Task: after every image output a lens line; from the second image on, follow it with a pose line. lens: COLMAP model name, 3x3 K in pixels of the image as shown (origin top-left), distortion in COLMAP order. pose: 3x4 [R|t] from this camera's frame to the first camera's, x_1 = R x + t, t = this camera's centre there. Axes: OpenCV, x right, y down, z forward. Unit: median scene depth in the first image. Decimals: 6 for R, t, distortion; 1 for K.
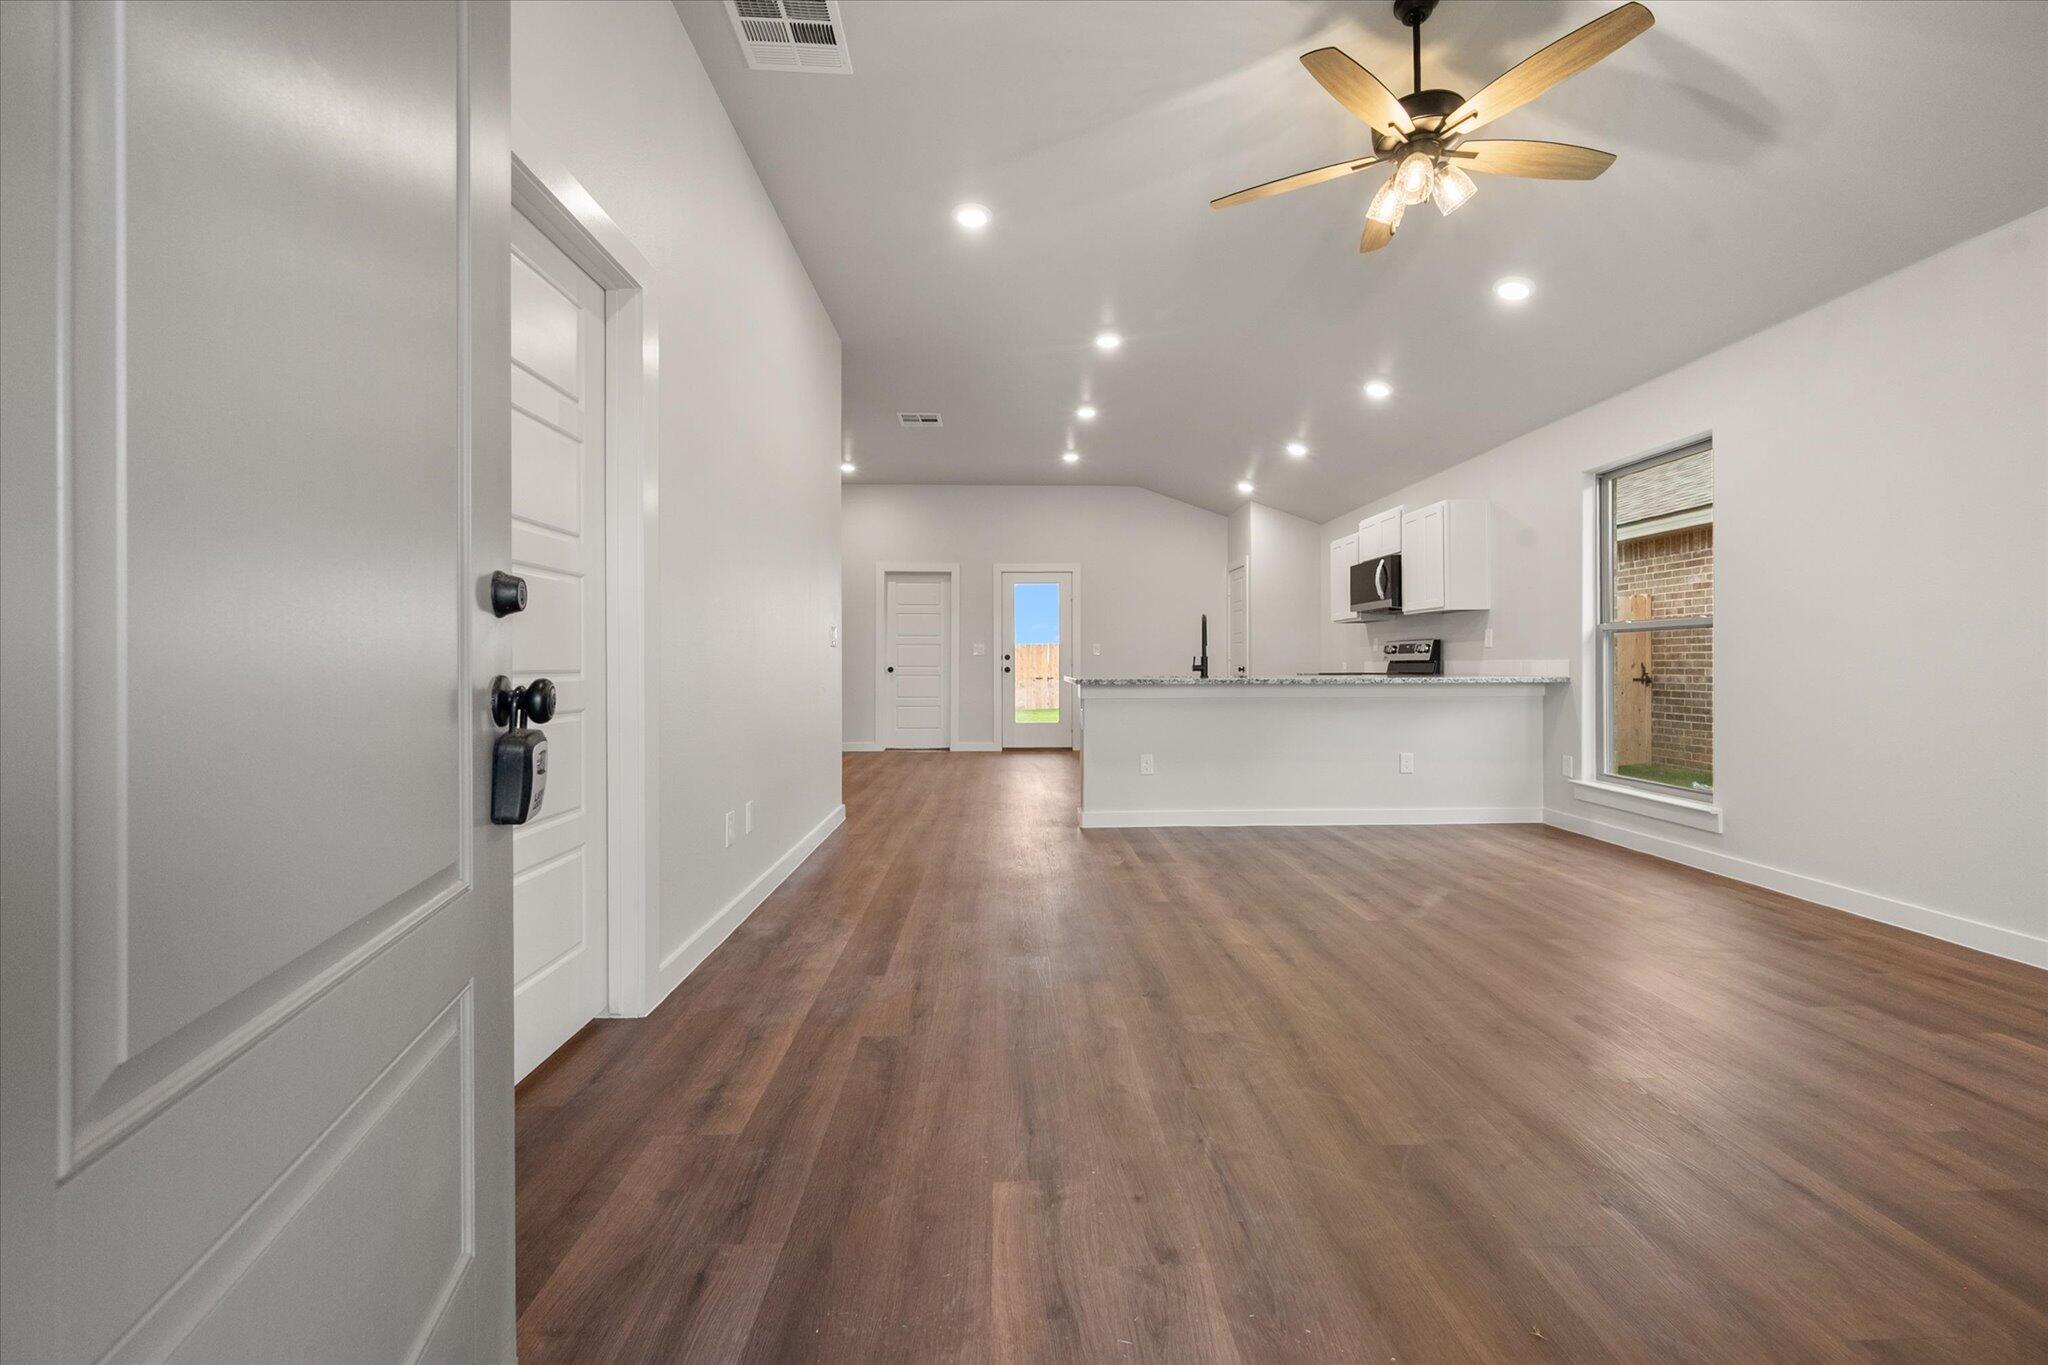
lens RADIAL K [[826.4, 0, 1038.2], [0, 826.4, 664.4], [0, 0, 1]] dist [-0.001535, -0.000183]
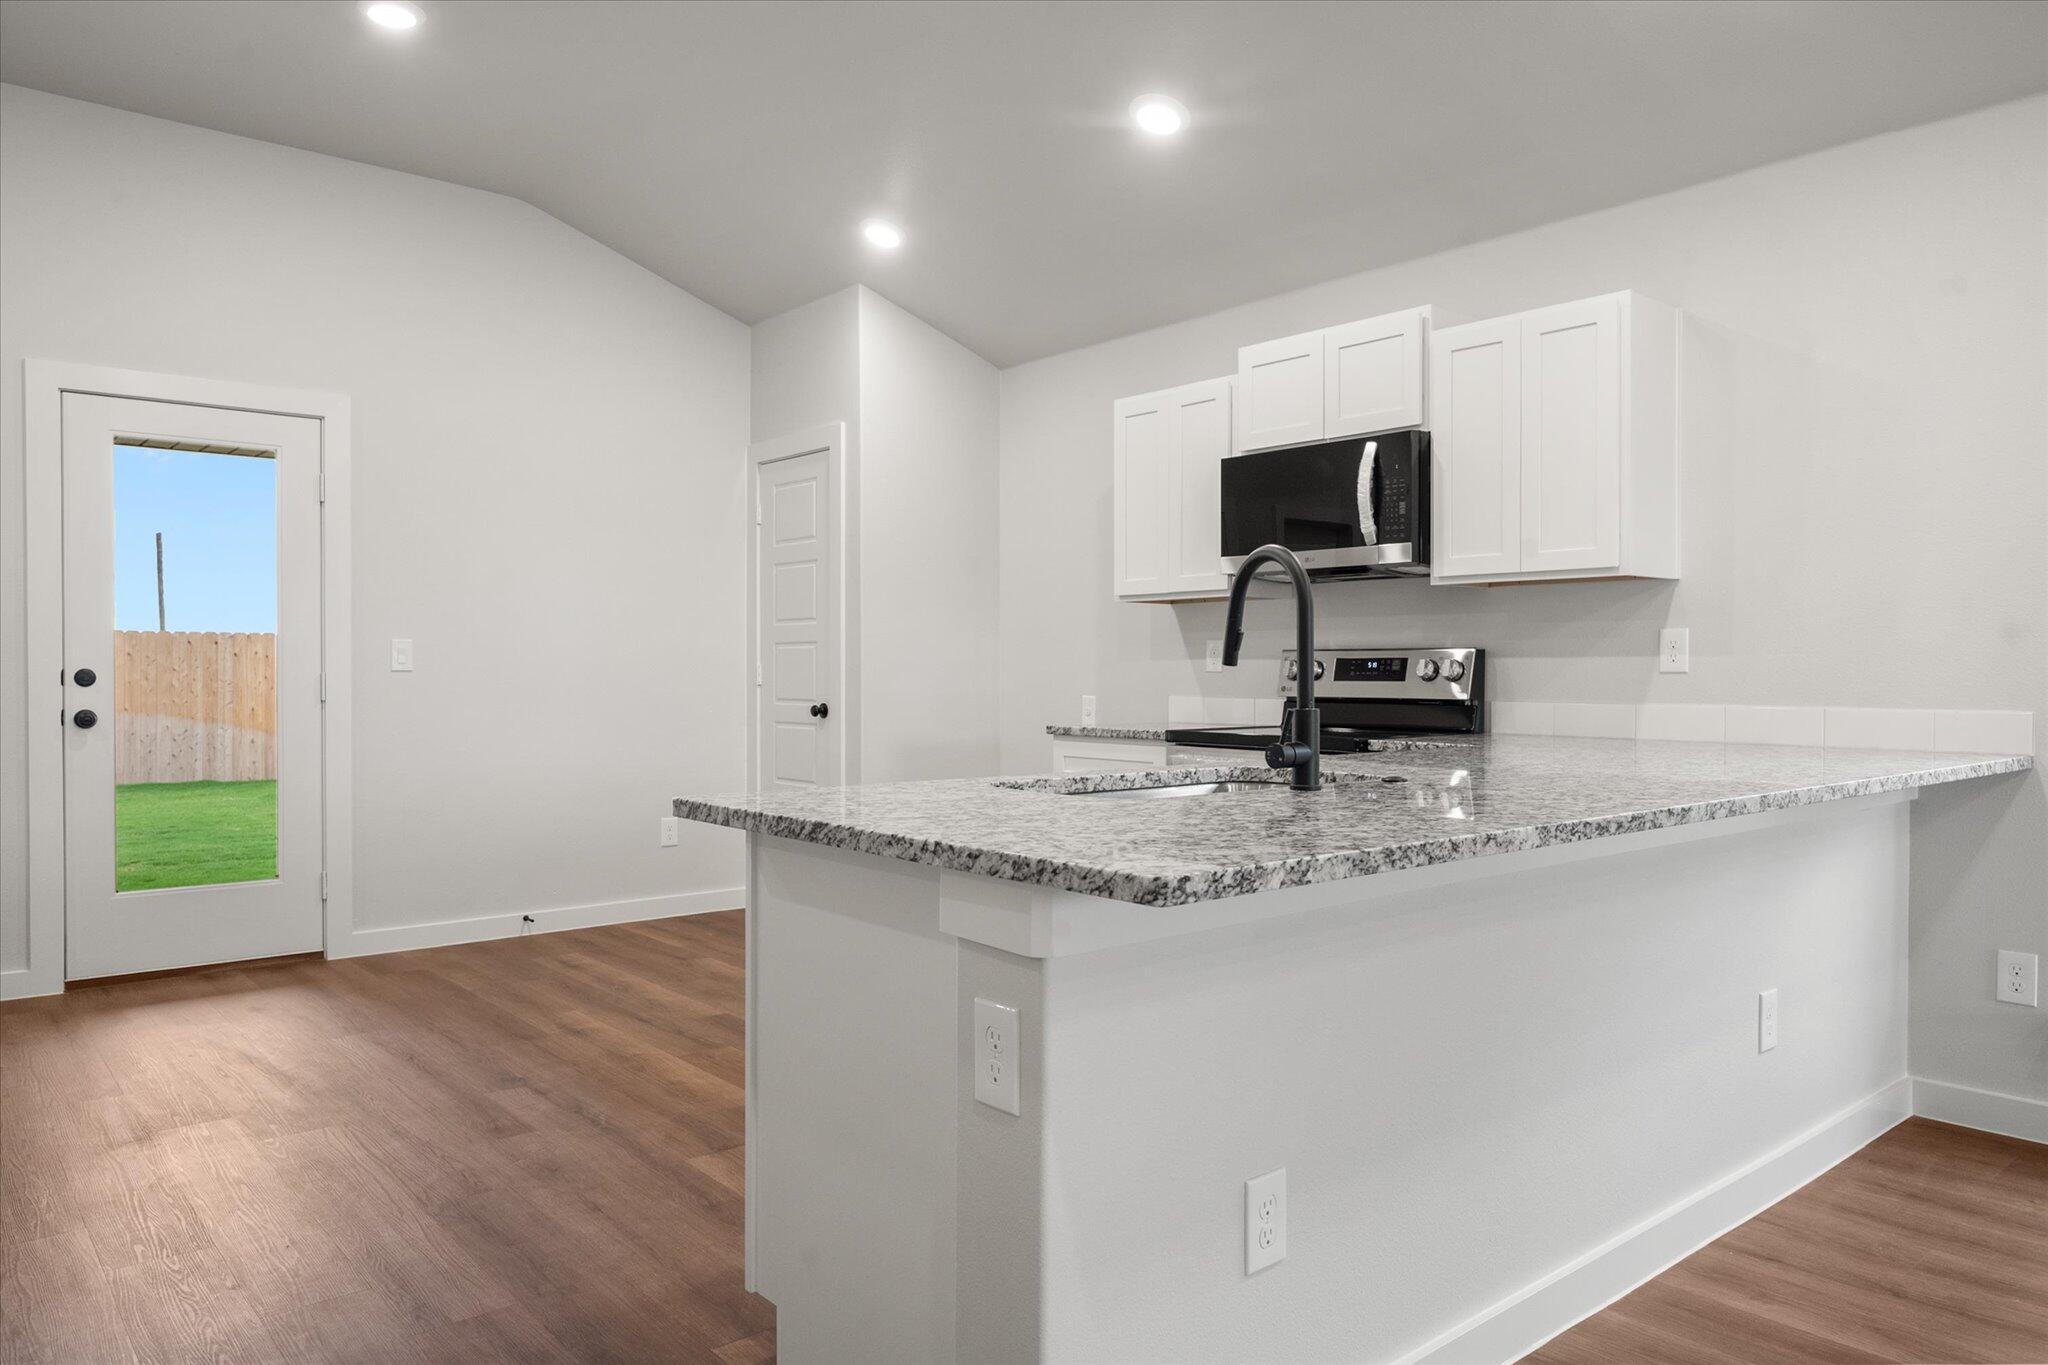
lens RADIAL K [[1356.9, 0, 1031.7], [0, 1356.9, 686.4], [0, 0, 1]] dist [-0.004327, 0.000953]
pose [[0.785440, -0.003035, 0.618930, -0.136025], [-0.003669, 0.999948, 0.009560, -0.021824], [-0.618927, -0.009780, 0.785388, 0.767945]]
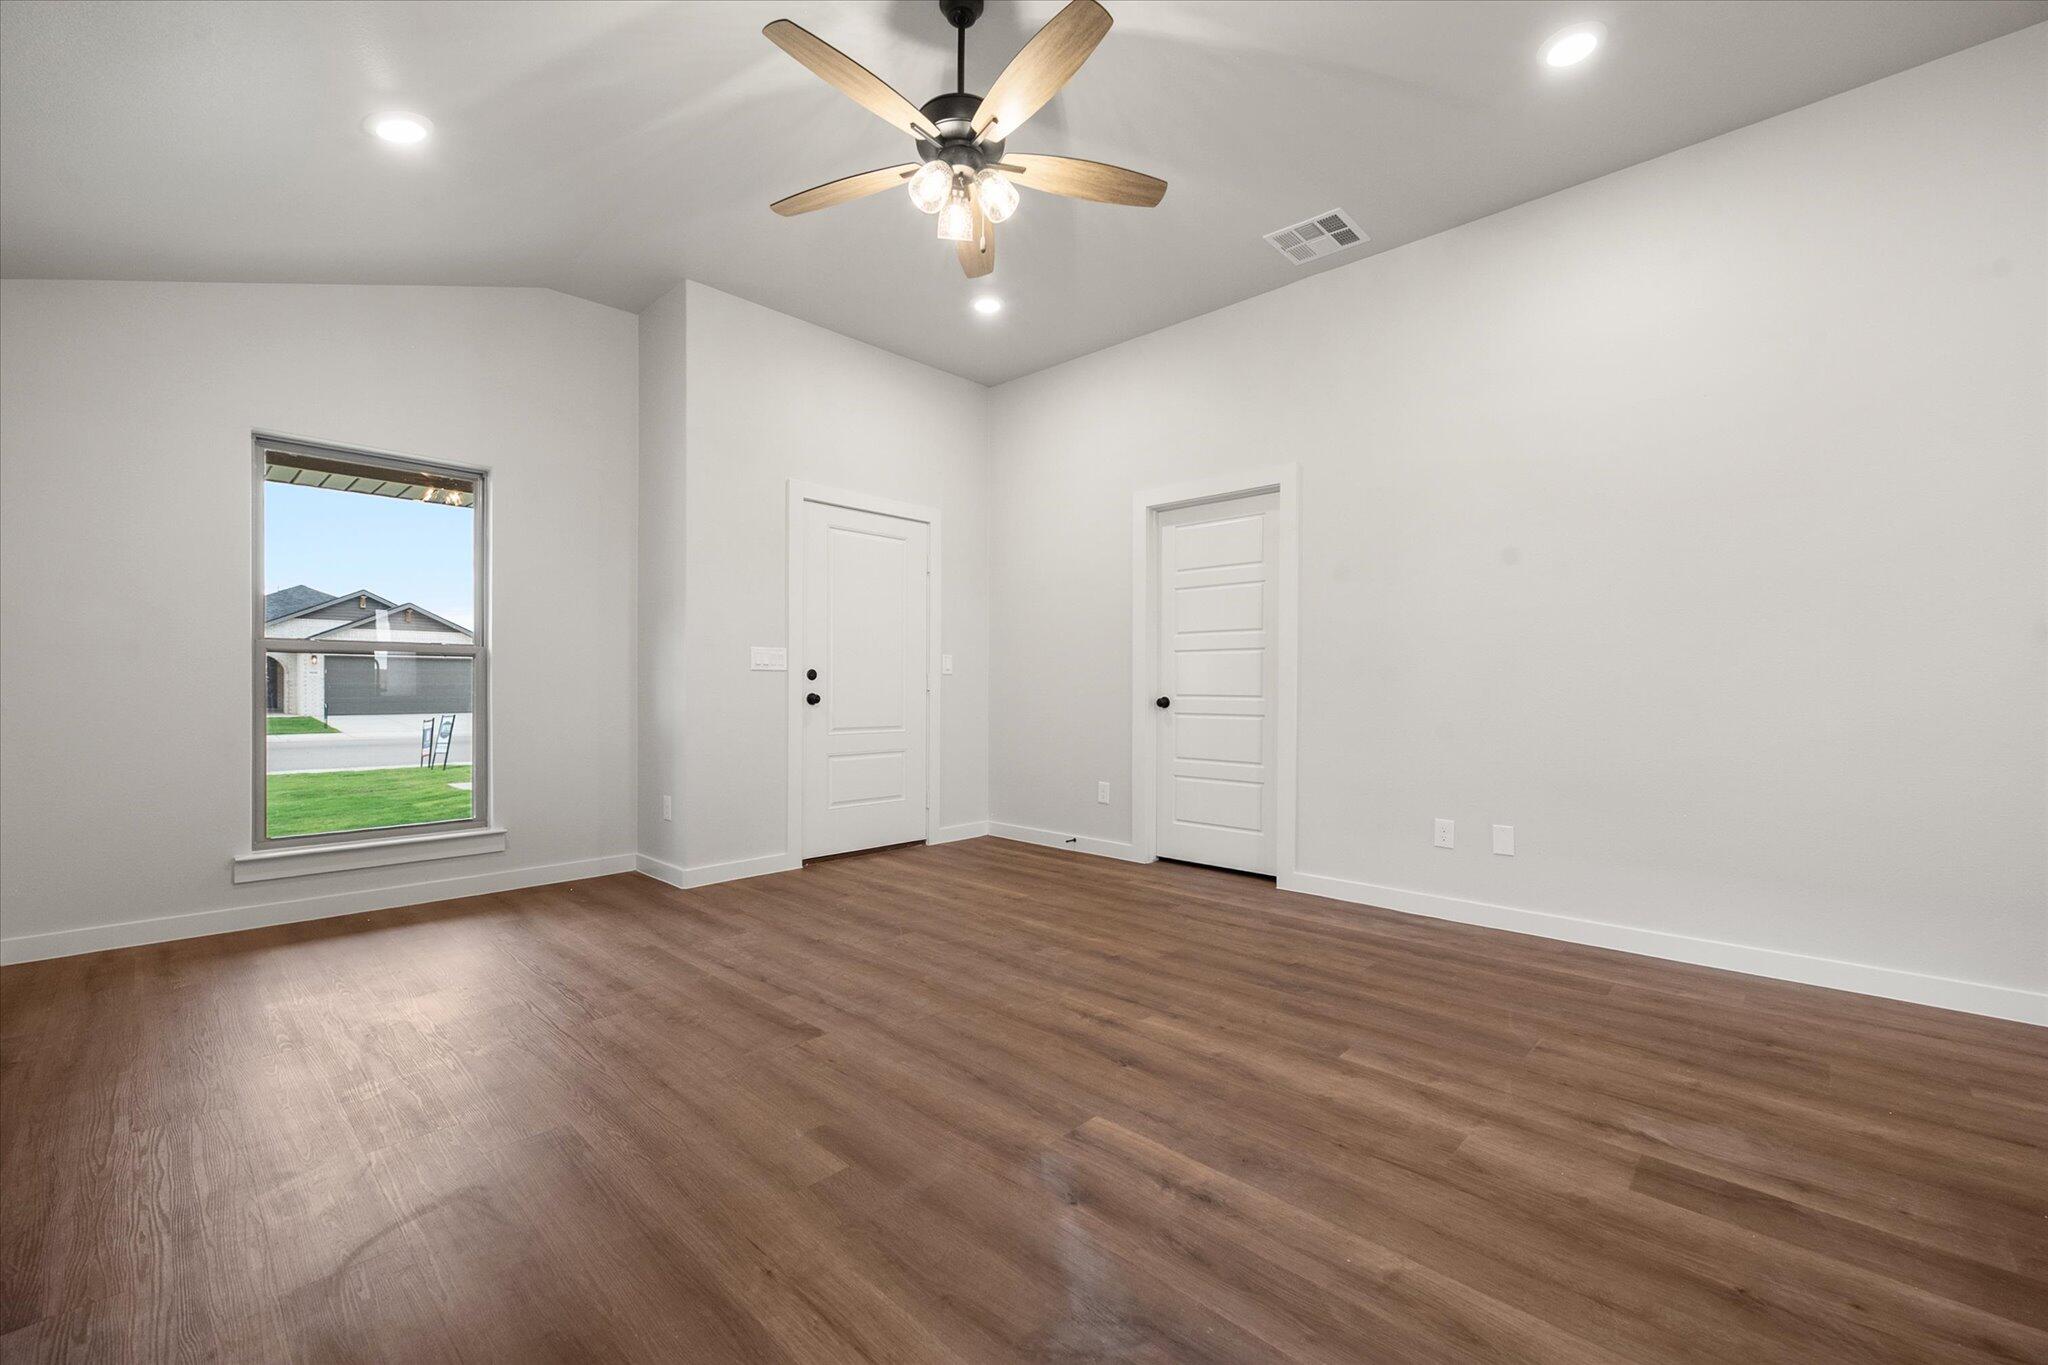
lens RADIAL K [[836.1, 0, 1023.4], [0, 836.1, 675.9], [0, 0, 1]] dist [-0.001565, -0.000137]
pose [[-0.718703, -0.007677, -0.695275, 0.557489], [-0.001867, 0.999957, -0.009111, -0.009545], [0.695315, -0.005250, -0.718686, 0.898496]]
